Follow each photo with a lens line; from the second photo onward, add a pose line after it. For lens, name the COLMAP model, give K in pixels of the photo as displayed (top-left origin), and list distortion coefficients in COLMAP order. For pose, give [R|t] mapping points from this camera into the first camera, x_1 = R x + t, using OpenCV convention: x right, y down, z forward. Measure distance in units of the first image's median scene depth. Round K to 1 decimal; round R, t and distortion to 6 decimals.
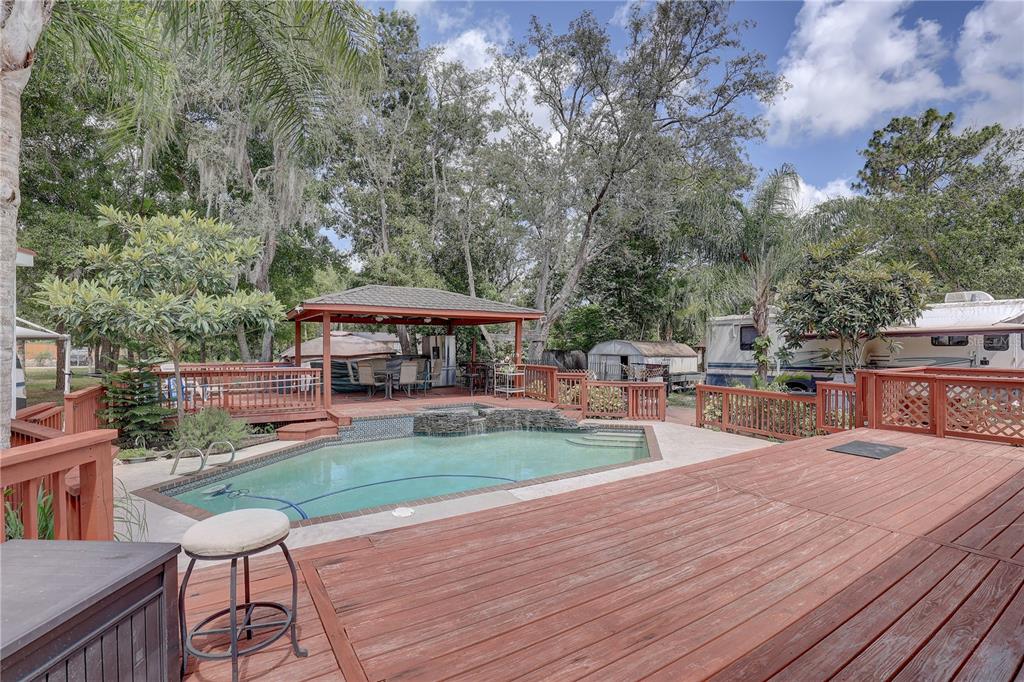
lens RADIAL K [[470.0, 0, 522.1], [0, 470.0, 346.8], [0, 0, 1]] dist [-0.033598, 0.005948]
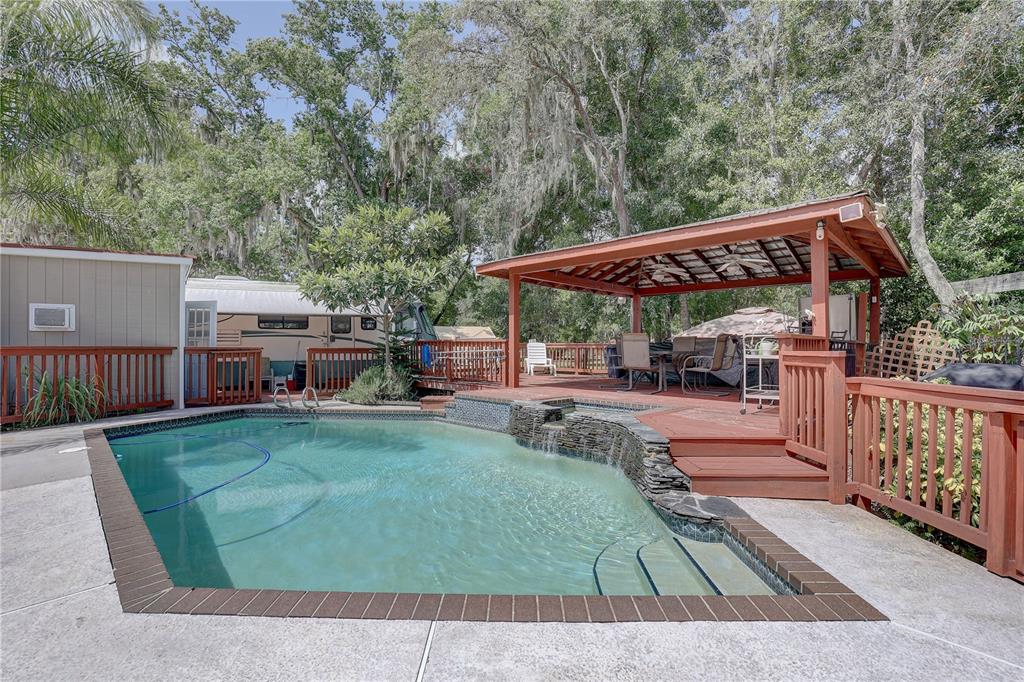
lens RADIAL K [[470.0, 0, 517.6], [0, 470.0, 340.2], [0, 0, 1]] dist [-0.033598, 0.005948]
pose [[0.211610, -0.017003, -0.977206, 0.449016], [-0.009548, 0.999765, -0.019463, 0.066741], [0.977308, 0.013449, 0.211398, 0.864415]]
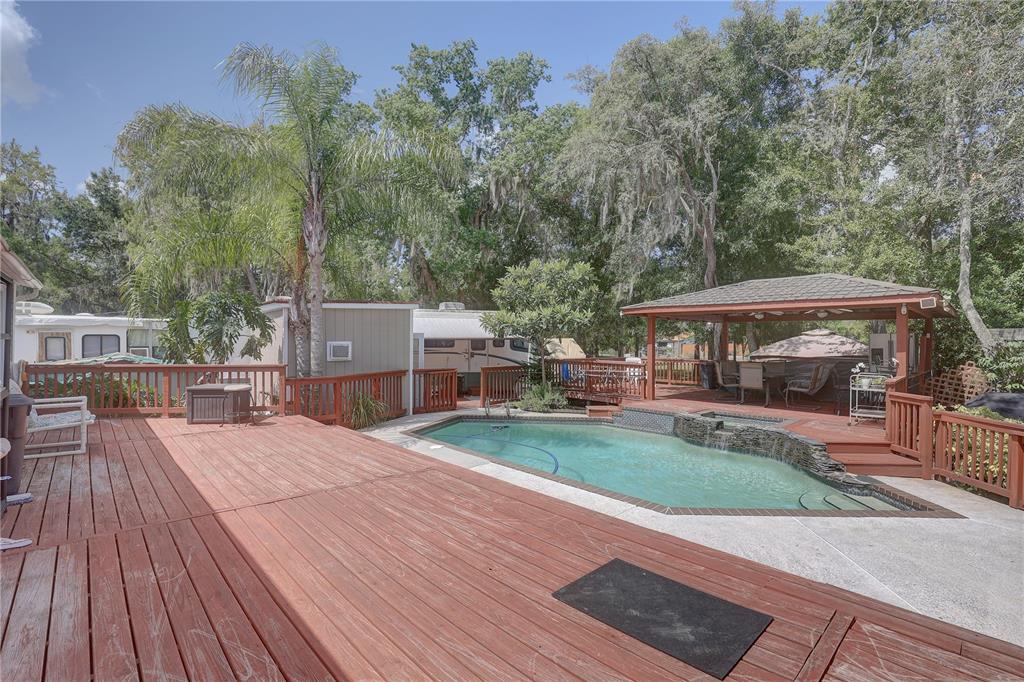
lens RADIAL K [[470.0, 0, 516.3], [0, 470.0, 338.8], [0, 0, 1]] dist [-0.033598, 0.005948]
pose [[0.173724, -0.006850, -0.984771, 0.687358], [-0.014347, 0.999852, -0.009486, -0.000659], [0.984690, 0.015776, 0.173600, 0.498607]]
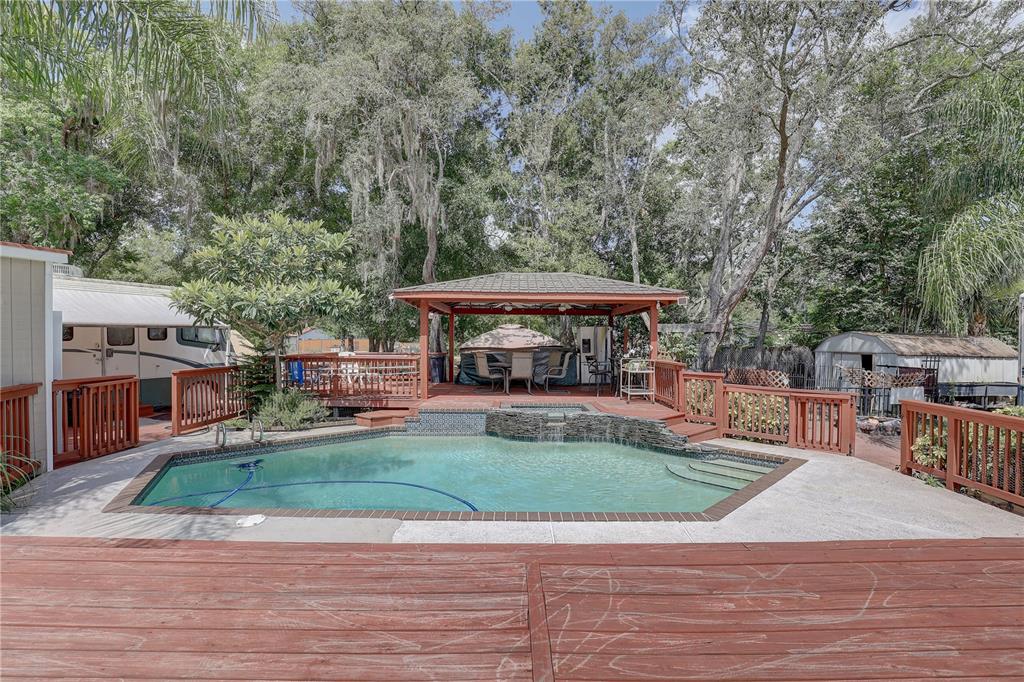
lens RADIAL K [[470.0, 0, 517.7], [0, 470.0, 343.3], [0, 0, 1]] dist [-0.033598, 0.005948]
pose [[0.841160, 0.005922, -0.540754, 0.302481], [-0.007996, 0.999967, -0.001487, 0.016139], [0.540727, 0.005575, 0.841180, 0.280865]]
